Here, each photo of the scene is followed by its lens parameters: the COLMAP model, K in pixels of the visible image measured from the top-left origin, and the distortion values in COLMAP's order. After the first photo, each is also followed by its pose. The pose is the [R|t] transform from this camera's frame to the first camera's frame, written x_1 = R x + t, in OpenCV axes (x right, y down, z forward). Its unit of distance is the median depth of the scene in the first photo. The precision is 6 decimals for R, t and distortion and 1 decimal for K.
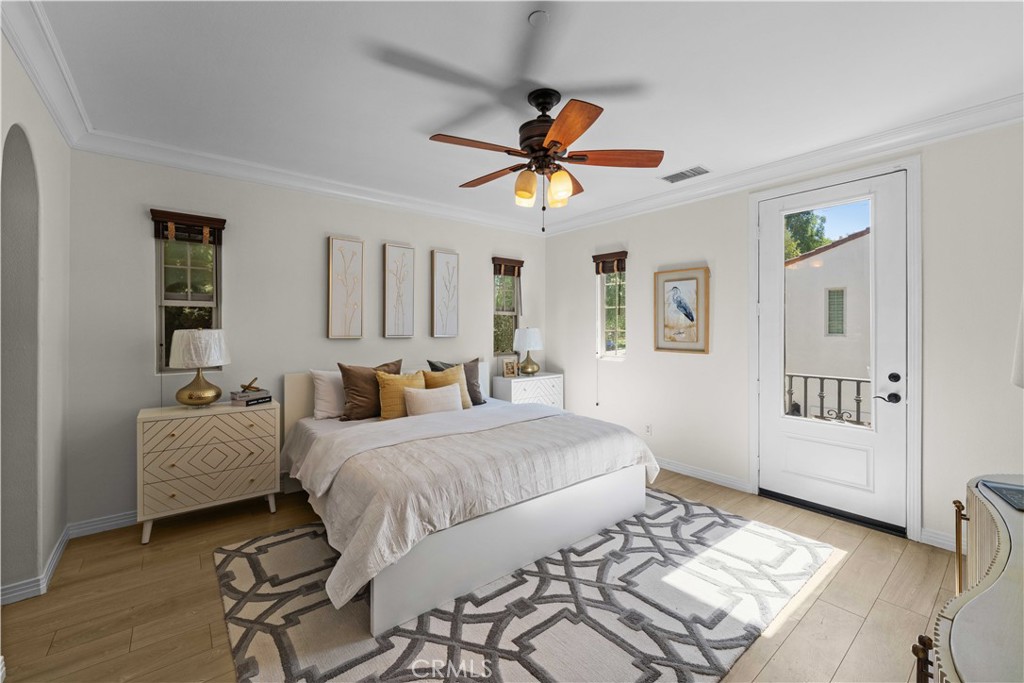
lens RADIAL K [[423.3, 0, 512.6], [0, 423.3, 349.7], [0, 0, 1]] dist [0.001824, 0.000226]
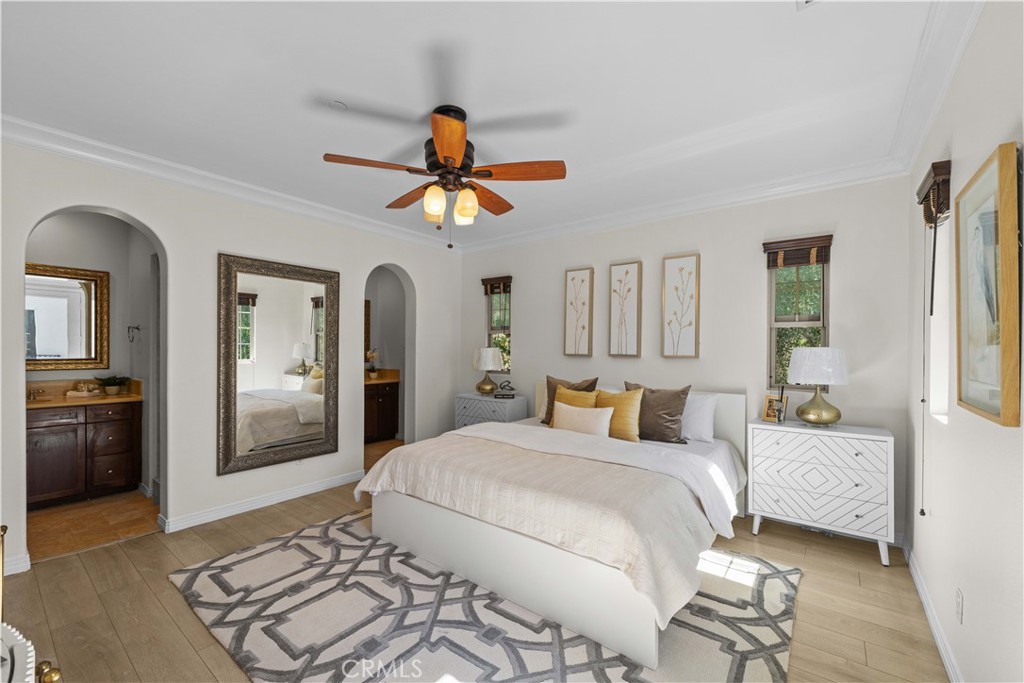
lens RADIAL K [[423.3, 0, 512.6], [0, 423.3, 349.7], [0, 0, 1]] dist [0.001824, 0.000226]
pose [[0.209236, 0.002119, -0.977863, 0.899087], [-0.045366, 0.998942, -0.007543, -0.032999], [0.976812, 0.045940, 0.209111, 0.746045]]
